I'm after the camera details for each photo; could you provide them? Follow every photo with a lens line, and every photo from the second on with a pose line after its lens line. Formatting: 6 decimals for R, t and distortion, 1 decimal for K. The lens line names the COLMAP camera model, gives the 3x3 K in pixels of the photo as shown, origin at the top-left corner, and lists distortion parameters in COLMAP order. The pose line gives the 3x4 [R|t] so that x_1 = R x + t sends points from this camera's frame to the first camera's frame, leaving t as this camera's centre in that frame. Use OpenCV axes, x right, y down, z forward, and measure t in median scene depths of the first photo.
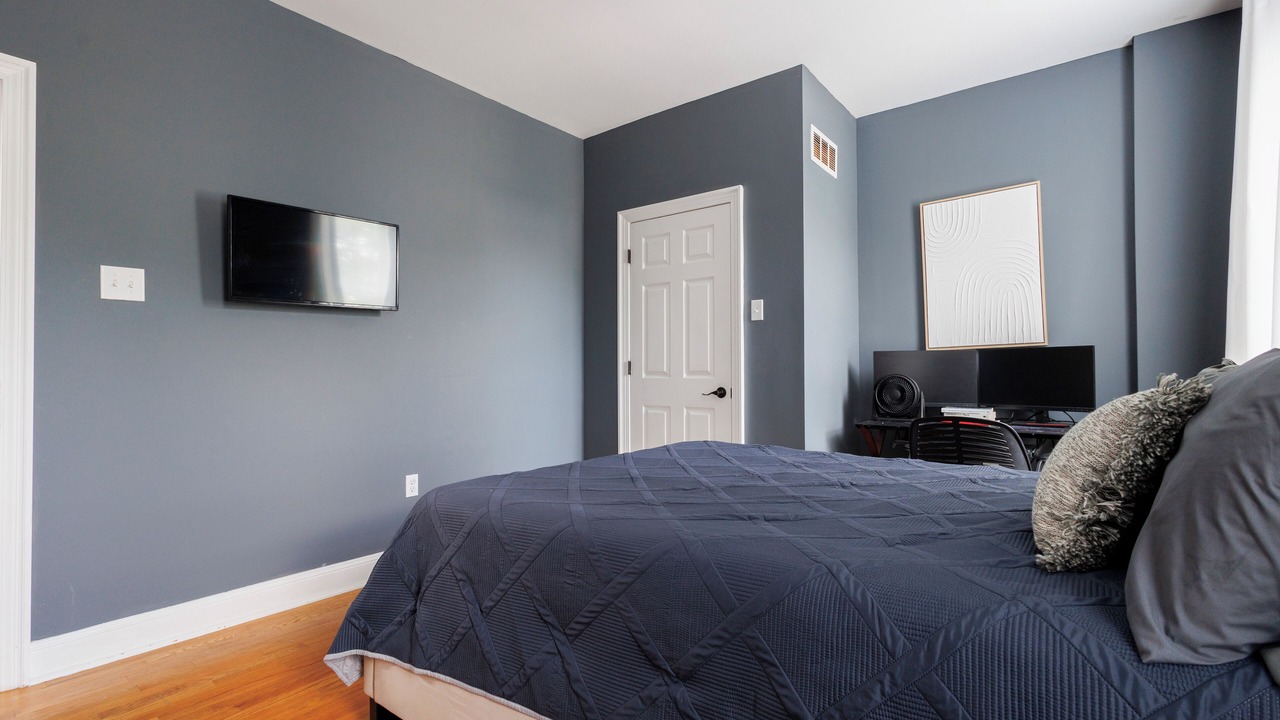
lens RADIAL K [[589.8, 0, 636.9], [0, 589.8, 361.1], [0, 0, 1]] dist [0.016298, -0.004618]
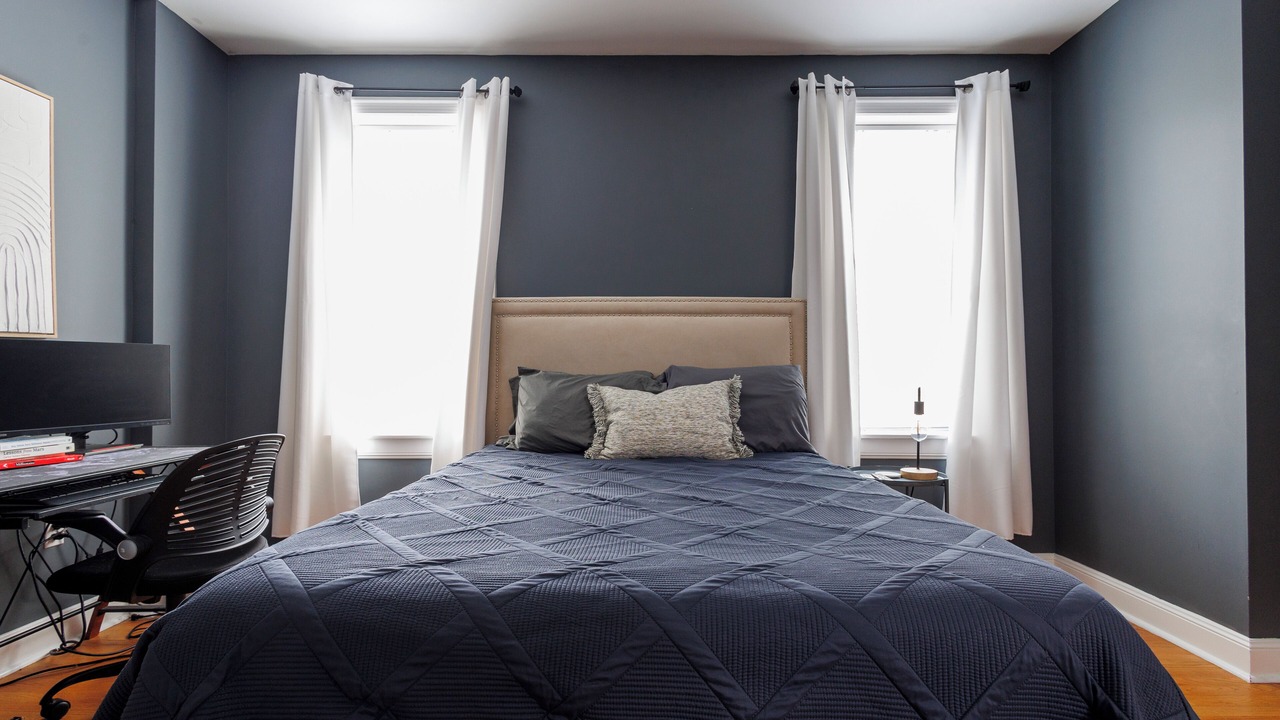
lens RADIAL K [[589.8, 0, 640.4], [0, 589.8, 363.6], [0, 0, 1]] dist [0.016298, -0.004618]
pose [[-0.615348, 0.019339, 0.788019, -0.270381], [-0.010372, 0.999414, -0.032626, 0.018190], [-0.788188, -0.028250, -0.614786, 0.867718]]
